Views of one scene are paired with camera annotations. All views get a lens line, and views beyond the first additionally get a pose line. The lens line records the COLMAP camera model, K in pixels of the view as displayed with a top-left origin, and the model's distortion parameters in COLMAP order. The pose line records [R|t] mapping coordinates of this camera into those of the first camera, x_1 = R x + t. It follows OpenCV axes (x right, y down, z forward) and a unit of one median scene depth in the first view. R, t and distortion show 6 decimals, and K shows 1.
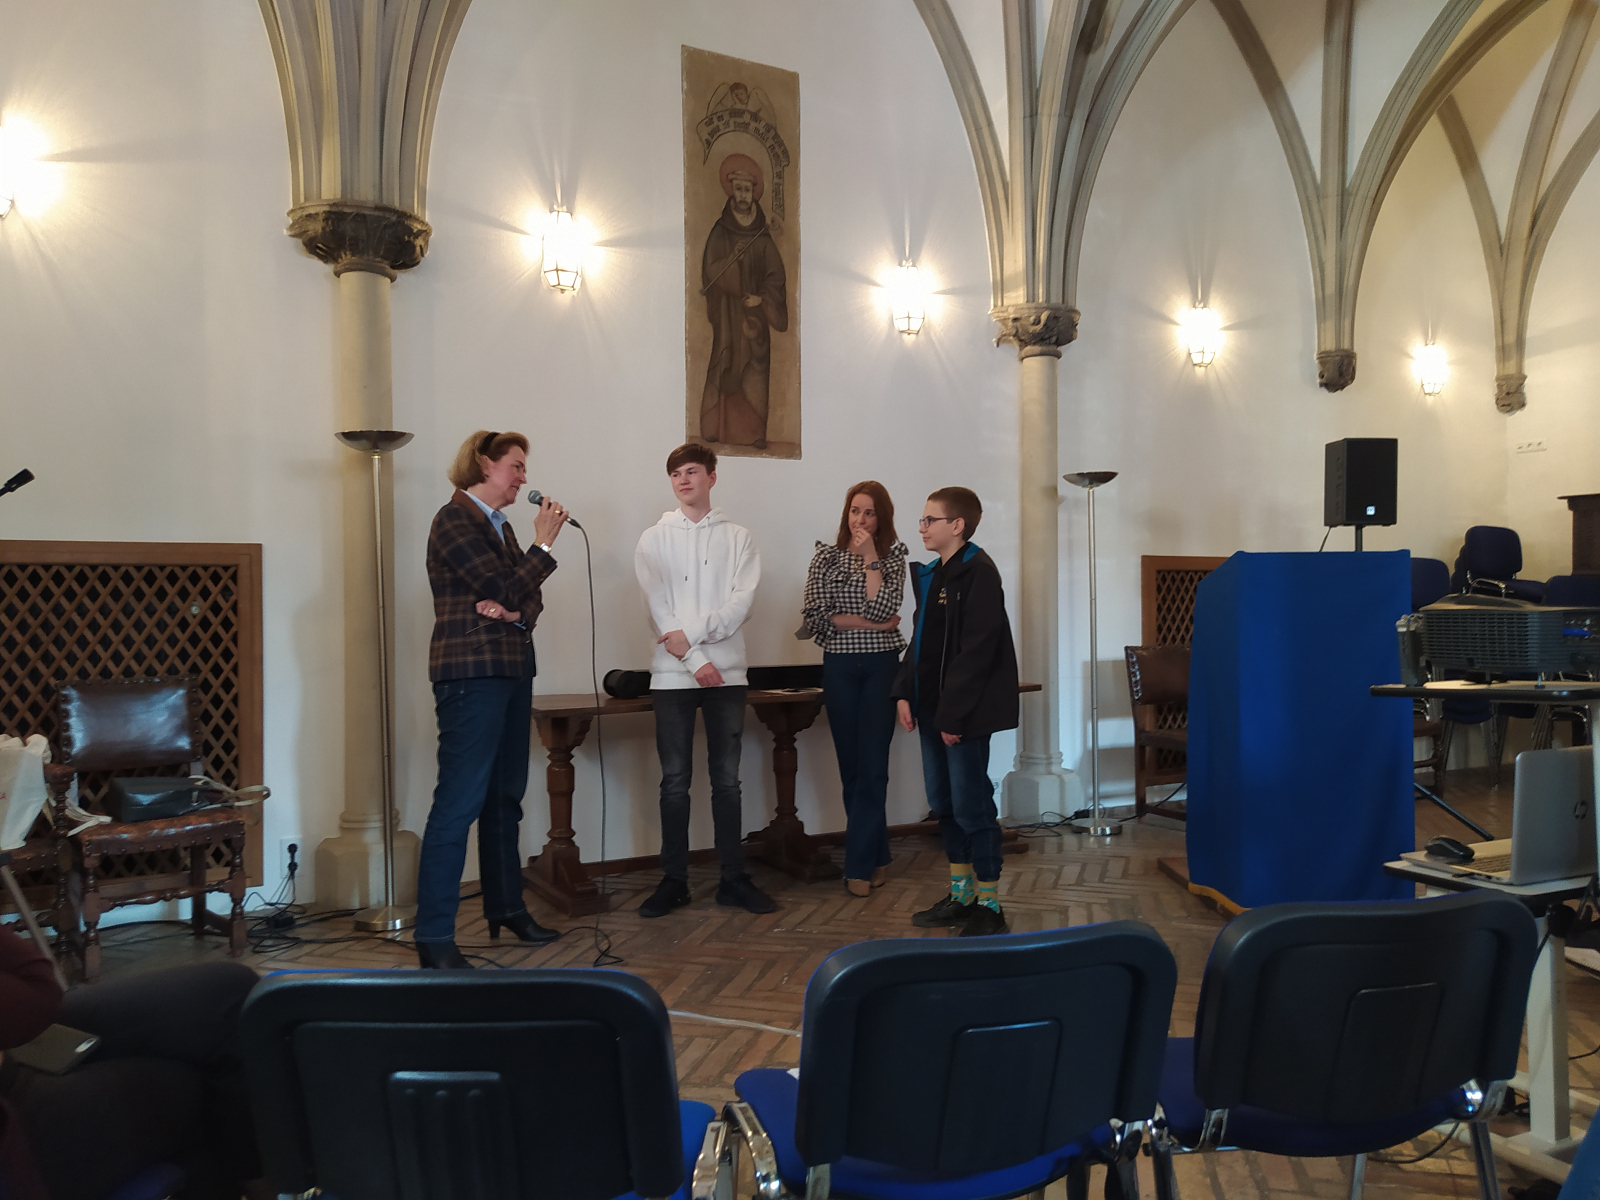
lens RADIAL K [[1162.0, 0, 801.2], [0, 1162.0, 600.5], [0, 0, 1]] dist [0.121166, -0.192409]
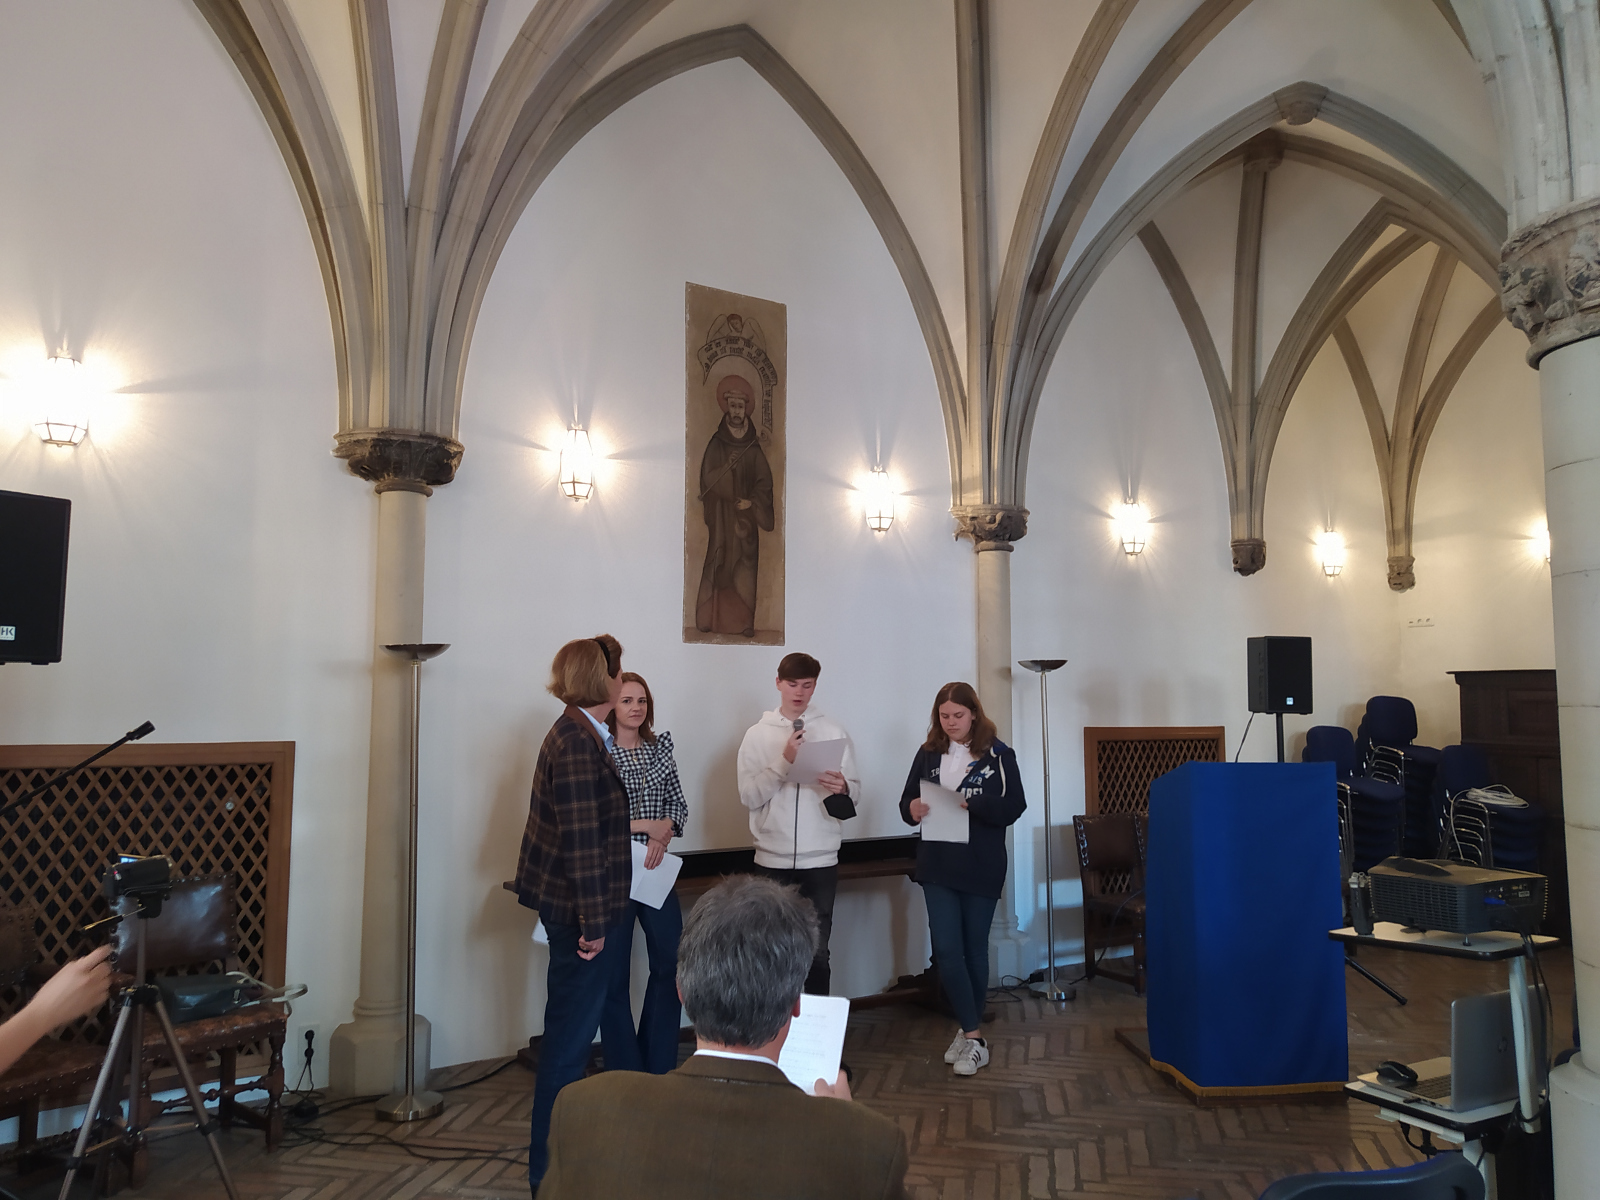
lens RADIAL K [[1162.0, 0, 801.2], [0, 1162.0, 600.5], [0, 0, 1]] dist [0.121166, -0.192409]
pose [[0.996753, 0.017472, 0.078597, -0.072375], [-0.010617, 0.996169, -0.086804, -0.071309], [-0.079813, 0.085687, 0.993120, -0.085365]]
